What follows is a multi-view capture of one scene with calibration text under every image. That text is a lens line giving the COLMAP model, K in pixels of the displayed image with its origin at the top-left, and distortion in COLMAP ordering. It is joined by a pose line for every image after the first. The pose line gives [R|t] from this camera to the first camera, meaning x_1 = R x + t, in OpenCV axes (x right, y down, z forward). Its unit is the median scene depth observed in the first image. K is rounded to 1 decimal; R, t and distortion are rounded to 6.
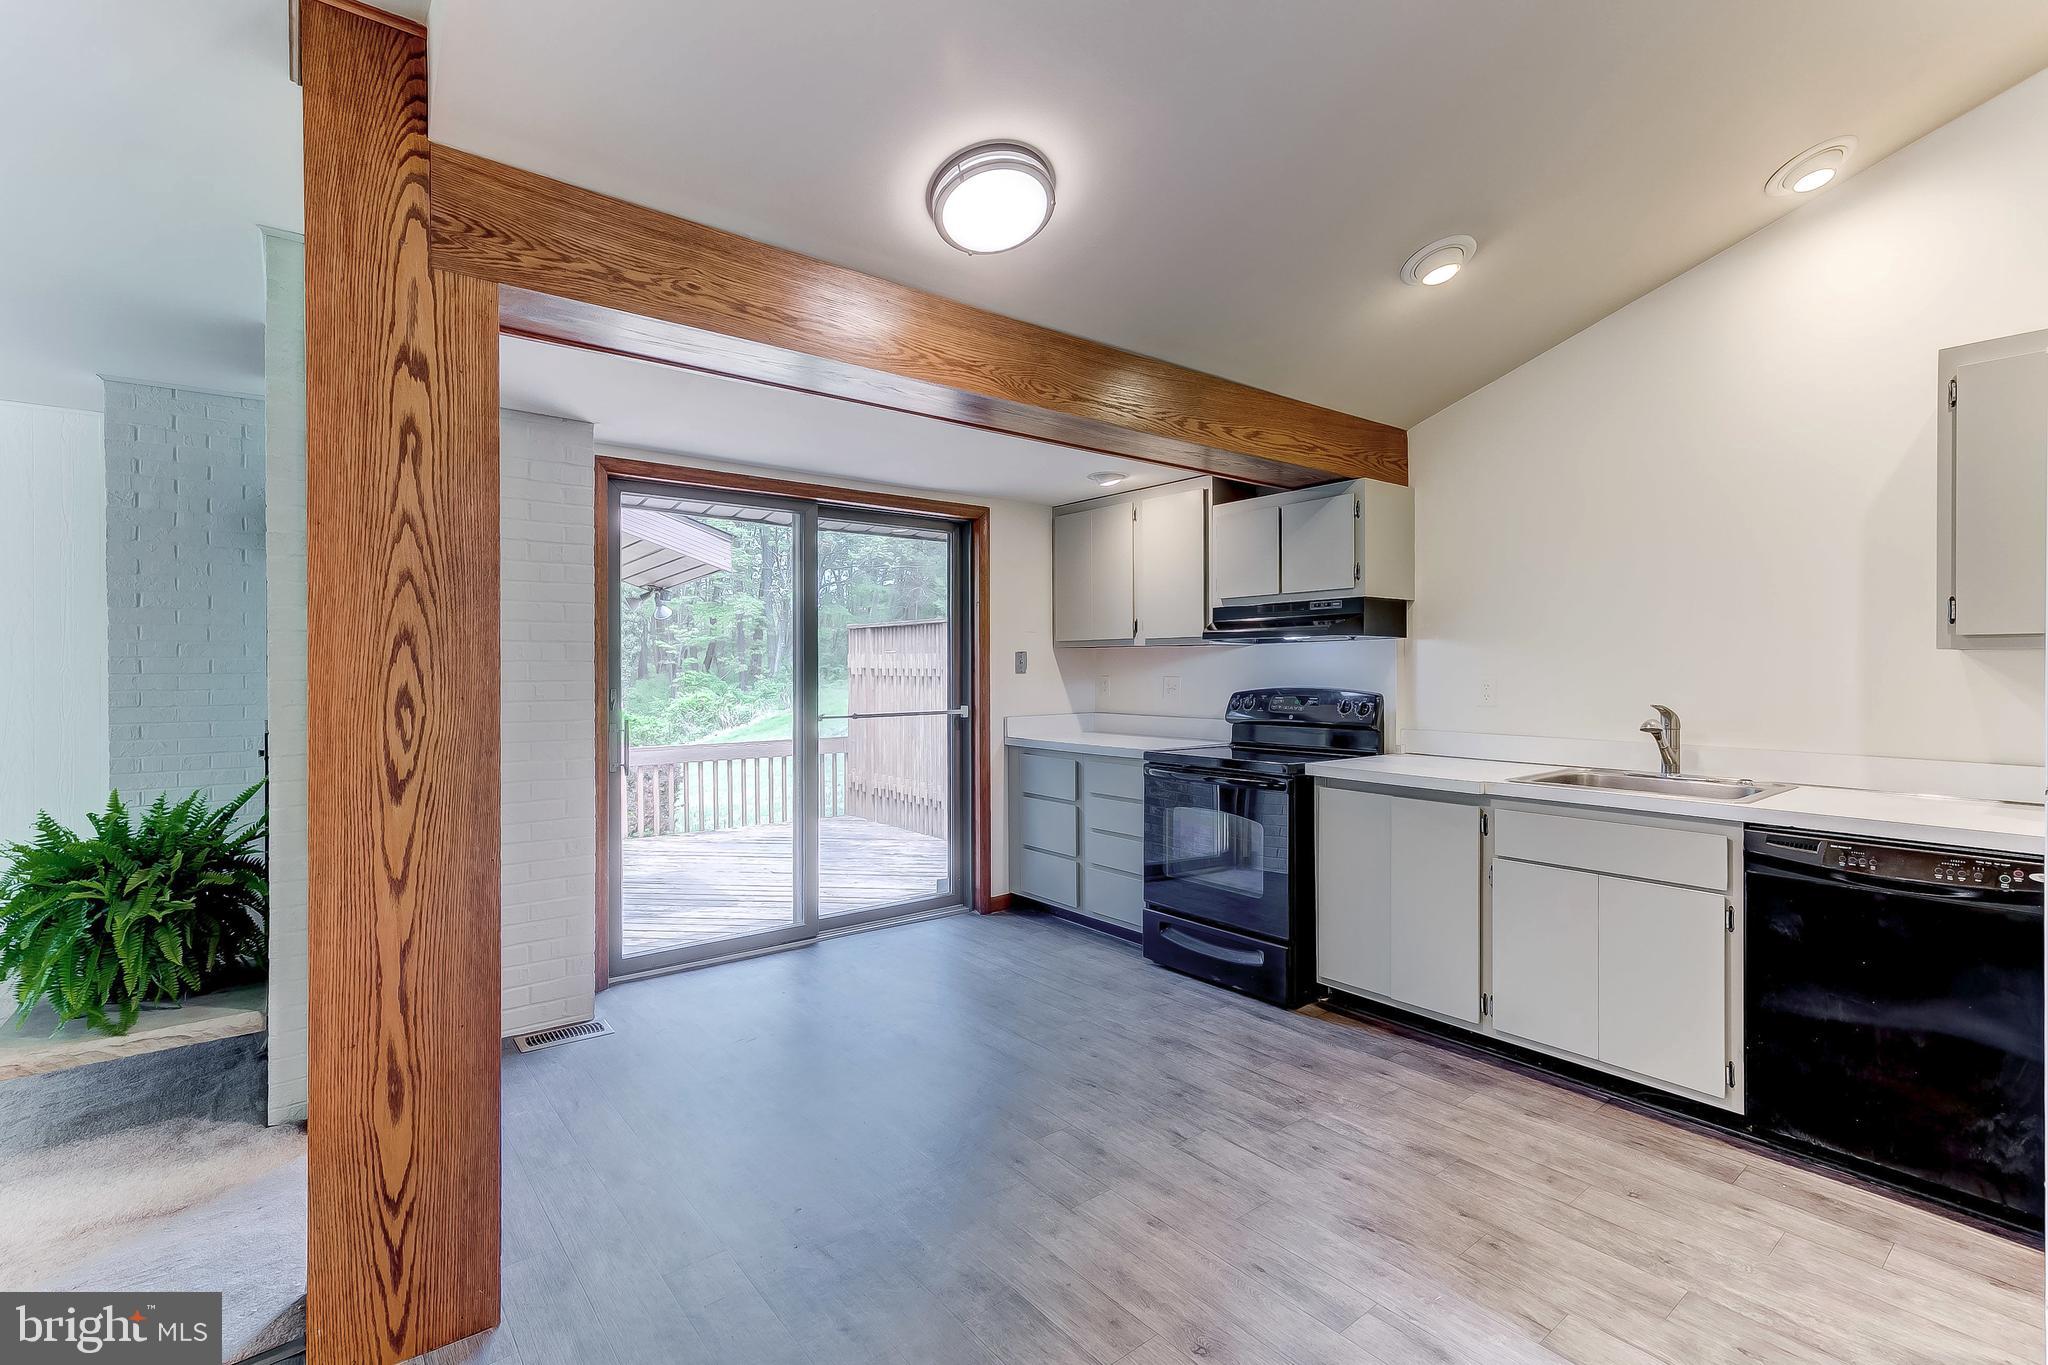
lens RADIAL K [[933.7, 0, 1027.0], [0, 933.7, 670.1], [0, 0, 1]] dist [0.010566, -0.001236]
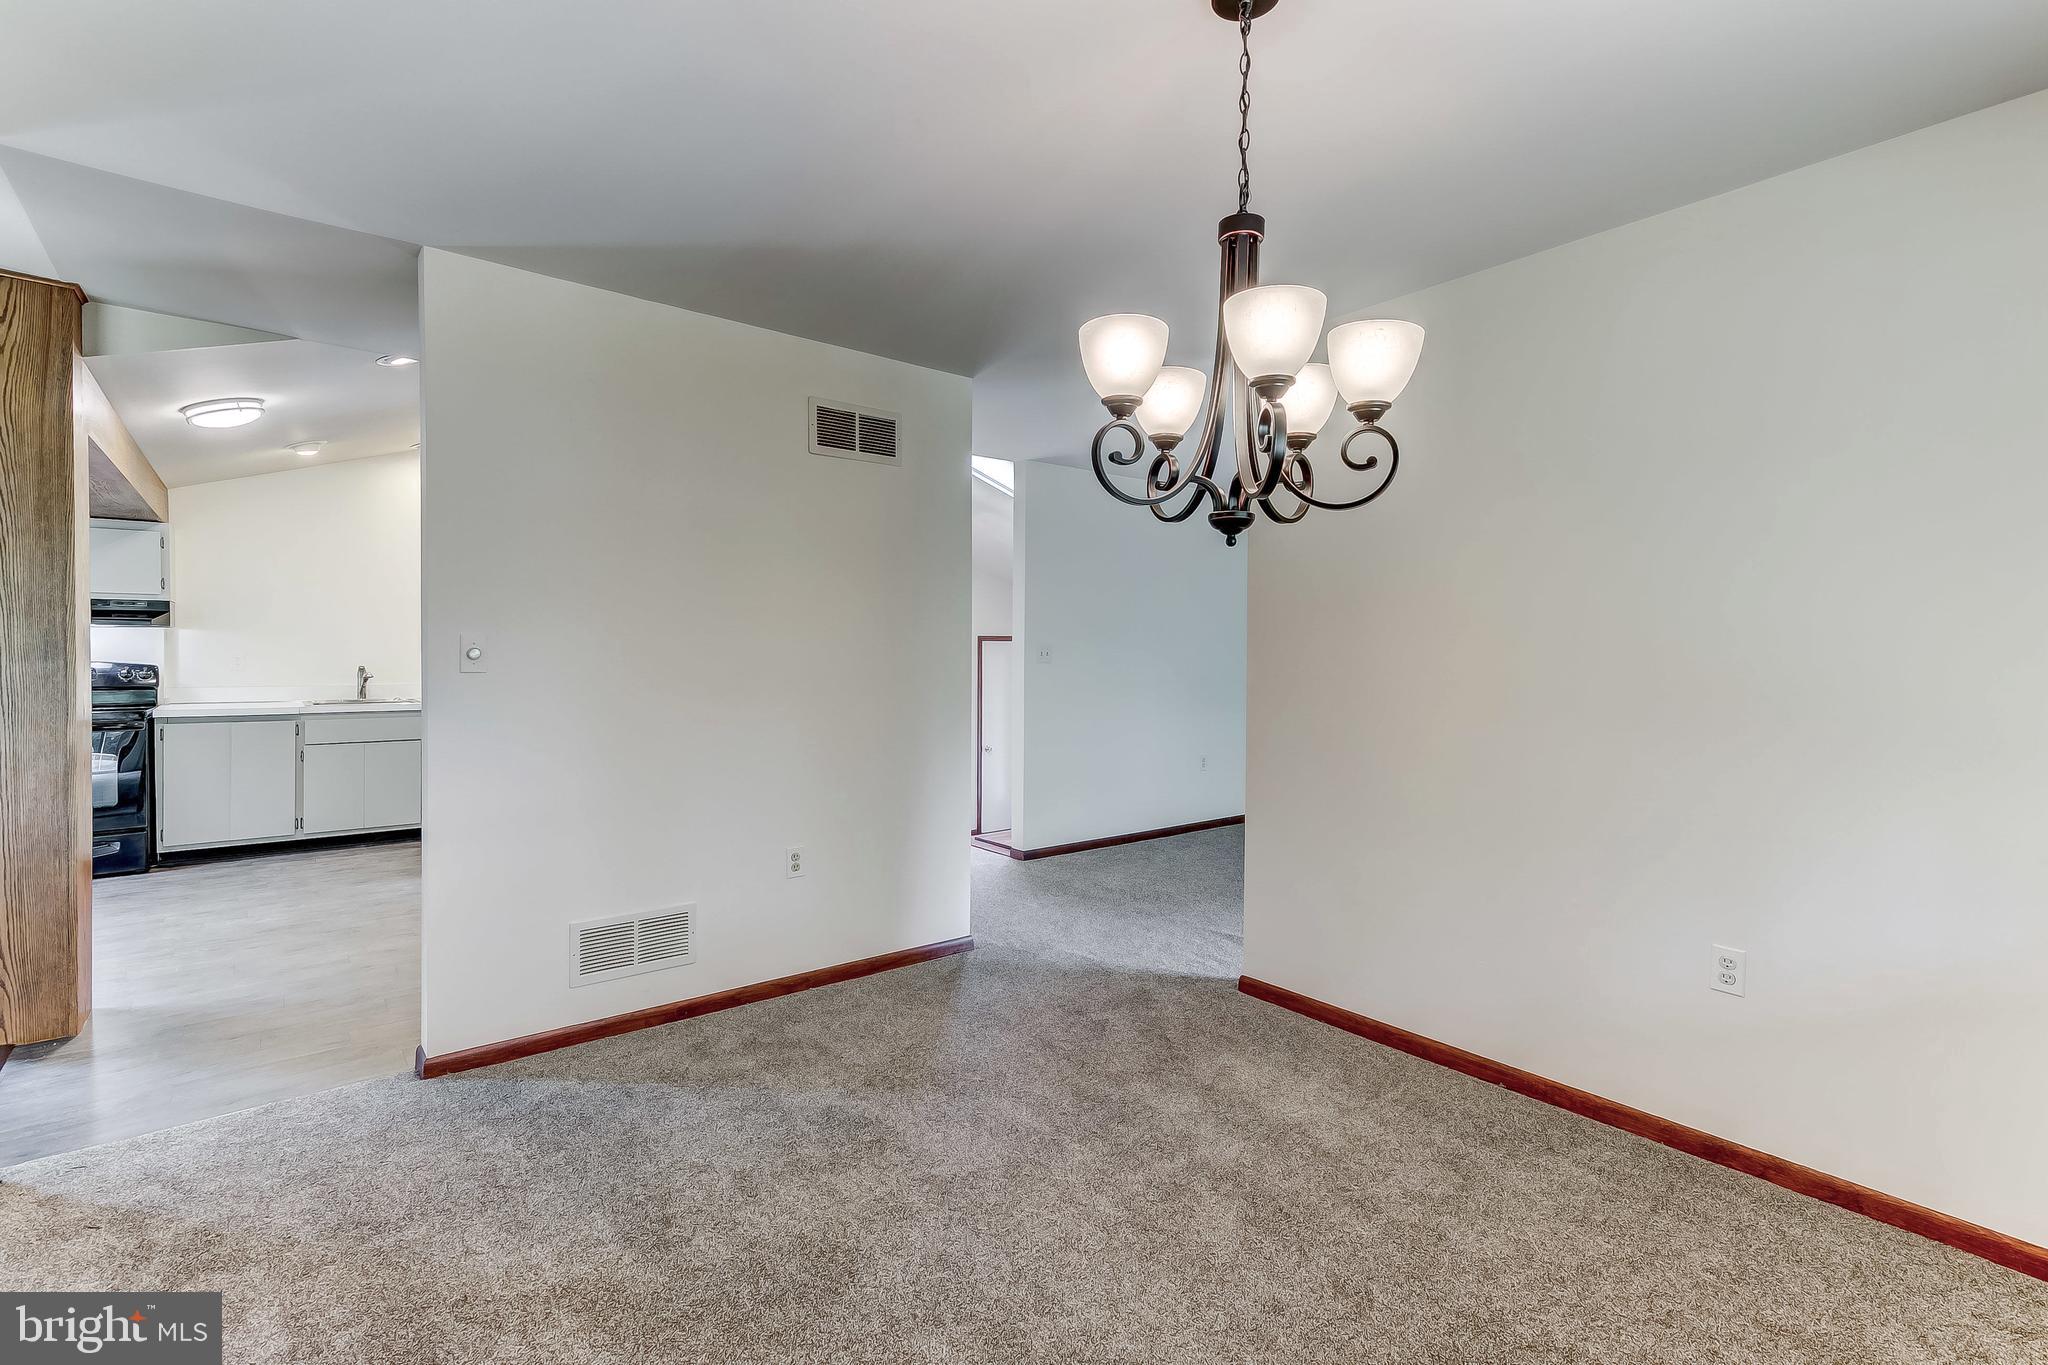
lens RADIAL K [[933.7, 0, 1025.0], [0, 933.7, 669.8], [0, 0, 1]] dist [0.010566, -0.001236]
pose [[-0.006900, -0.020237, 0.999771, -1.427635], [-0.003113, 0.999791, 0.020216, -0.001235], [-0.999971, -0.002973, -0.006961, -0.471117]]
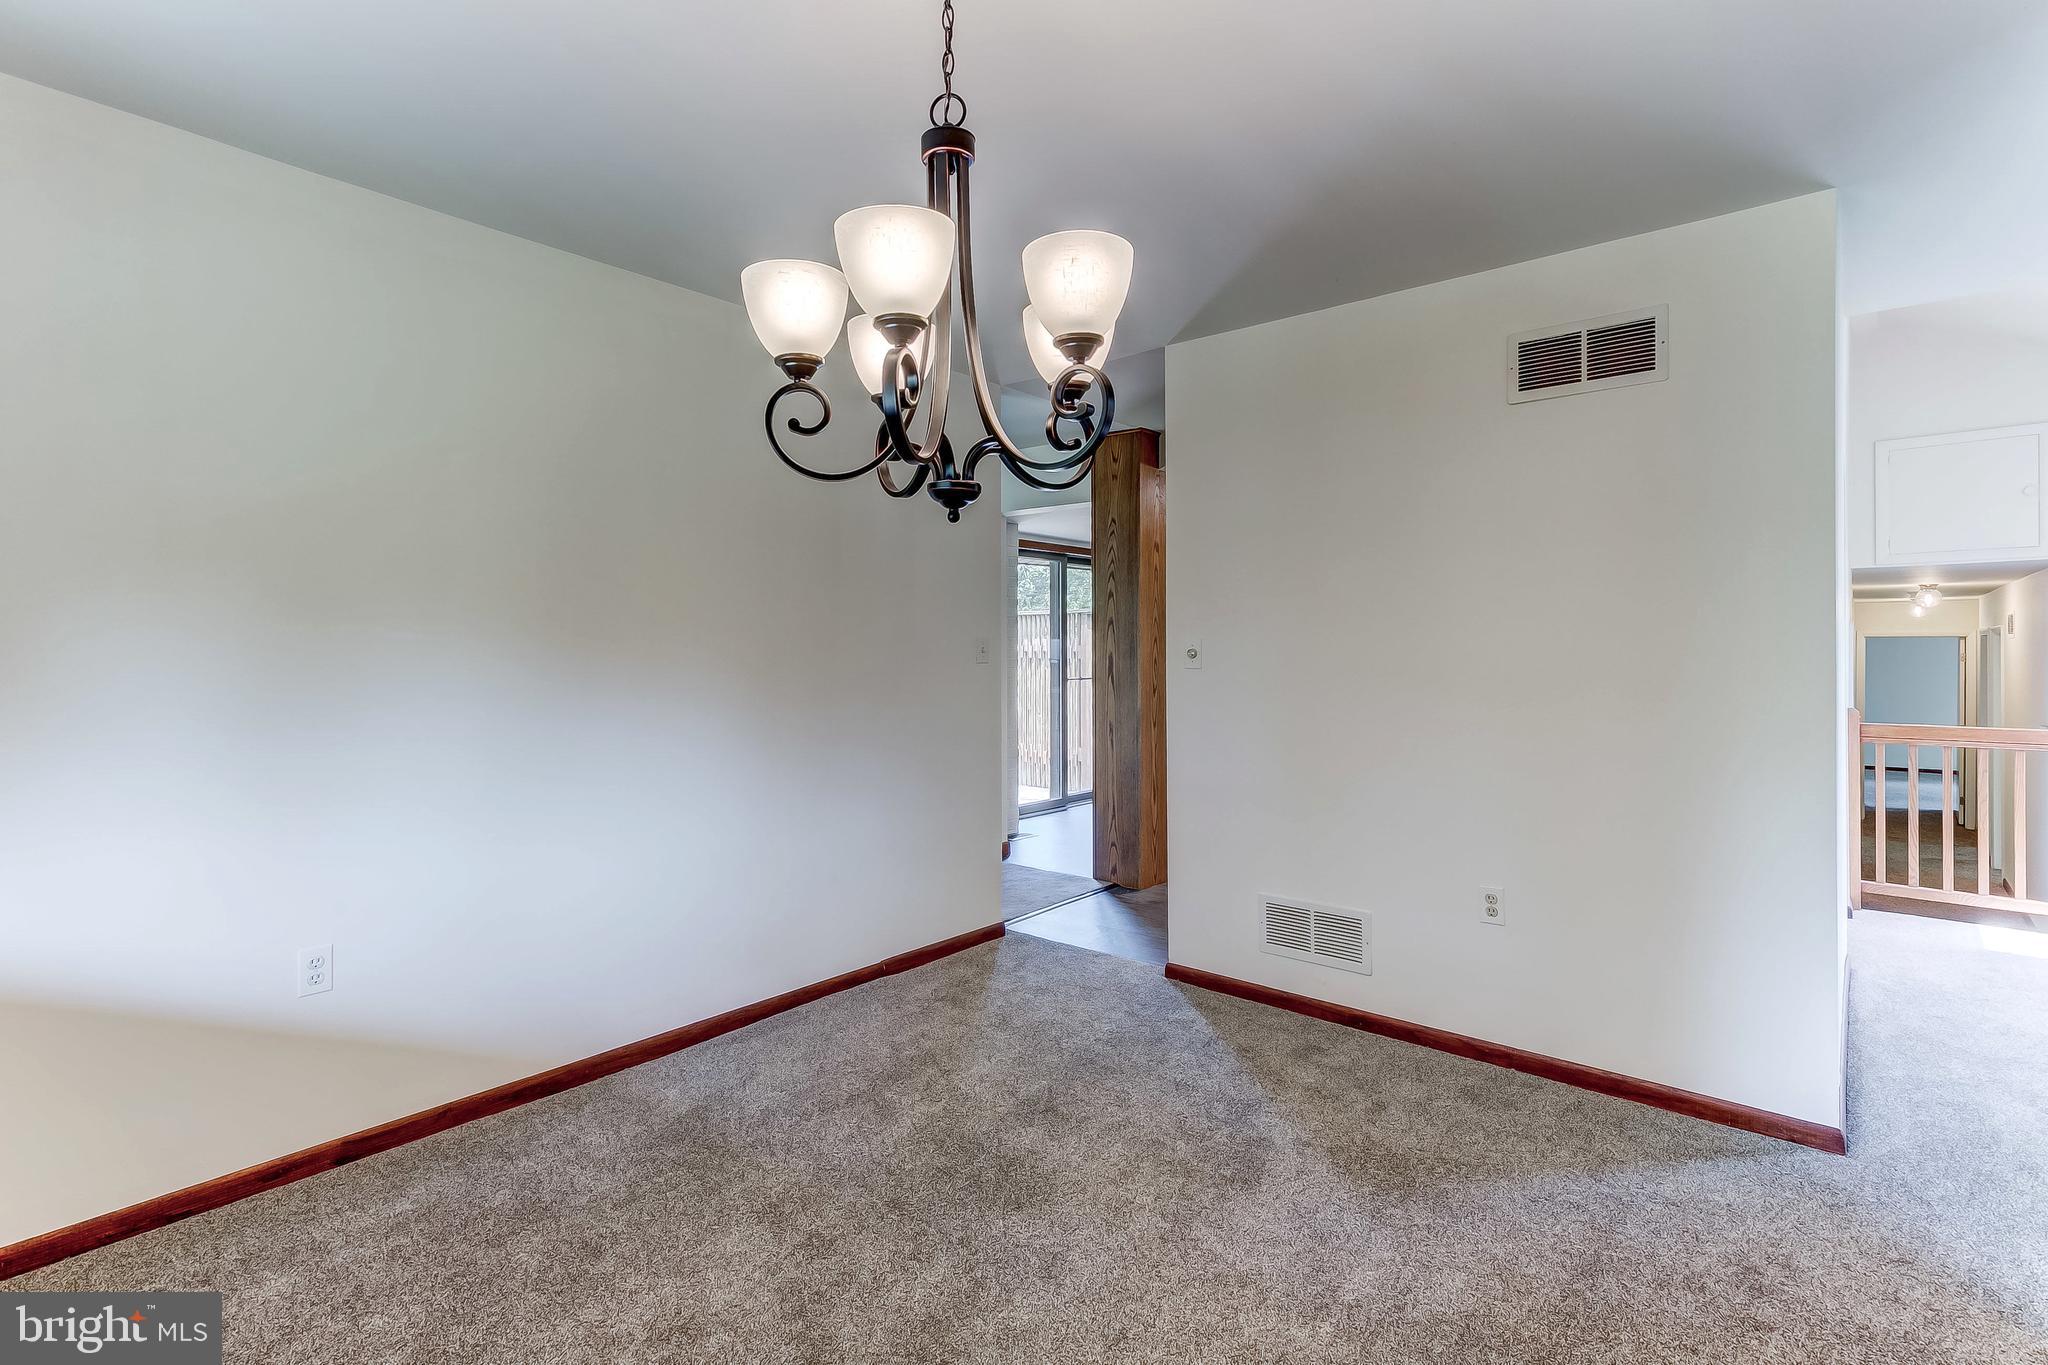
lens RADIAL K [[977.7, 0, 1020.1], [0, 977.7, 660.8], [0, 0, 1]] dist [0.006004, -0.000114]
pose [[0.983638, -0.007864, 0.179986, -0.922610], [0.006463, 0.999944, 0.008369, 0.000133], [-0.180042, -0.007069, 0.983634, -1.094216]]
